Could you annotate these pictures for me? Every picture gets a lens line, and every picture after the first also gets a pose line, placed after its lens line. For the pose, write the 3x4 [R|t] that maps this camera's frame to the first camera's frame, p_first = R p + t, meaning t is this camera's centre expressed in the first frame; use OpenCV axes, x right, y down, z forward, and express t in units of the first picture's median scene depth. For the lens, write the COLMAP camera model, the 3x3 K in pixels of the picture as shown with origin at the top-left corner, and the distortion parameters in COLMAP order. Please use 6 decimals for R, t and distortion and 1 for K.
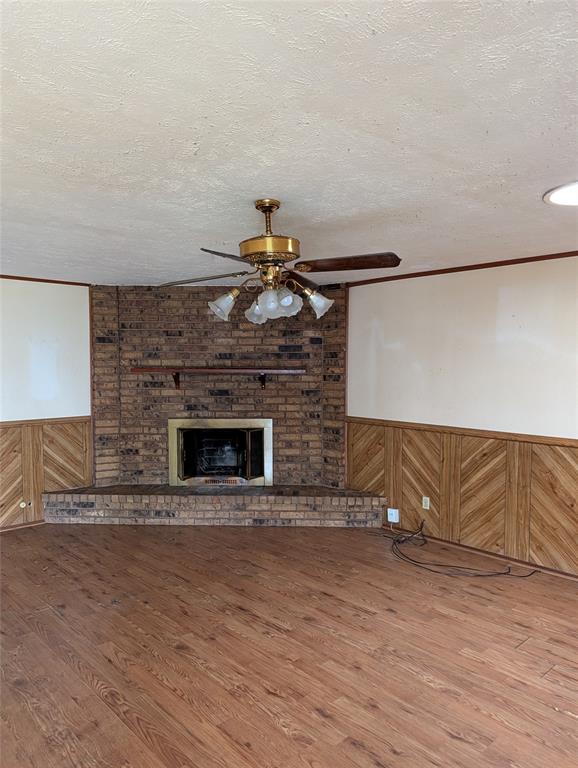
lens RADIAL K [[545.4, 0, 289.0], [0, 545.4, 384.0], [0, 0, 1]] dist [-0.004807, -0.002546]
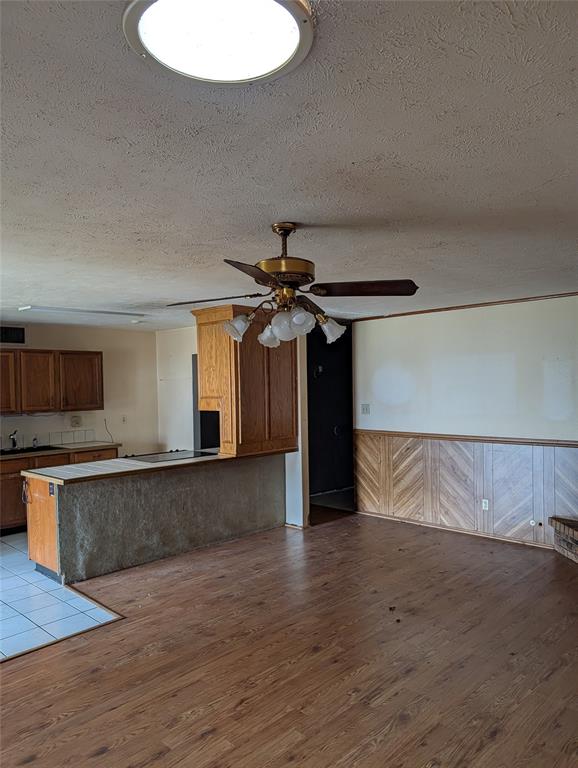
lens RADIAL K [[545.4, 0, 289.0], [0, 545.4, 384.0], [0, 0, 1]] dist [-0.004807, -0.002546]
pose [[0.069185, -0.000358, -0.997604, 0.951600], [-0.027284, 0.999625, -0.002251, -0.038560], [0.997231, 0.027374, 0.069150, 0.936187]]
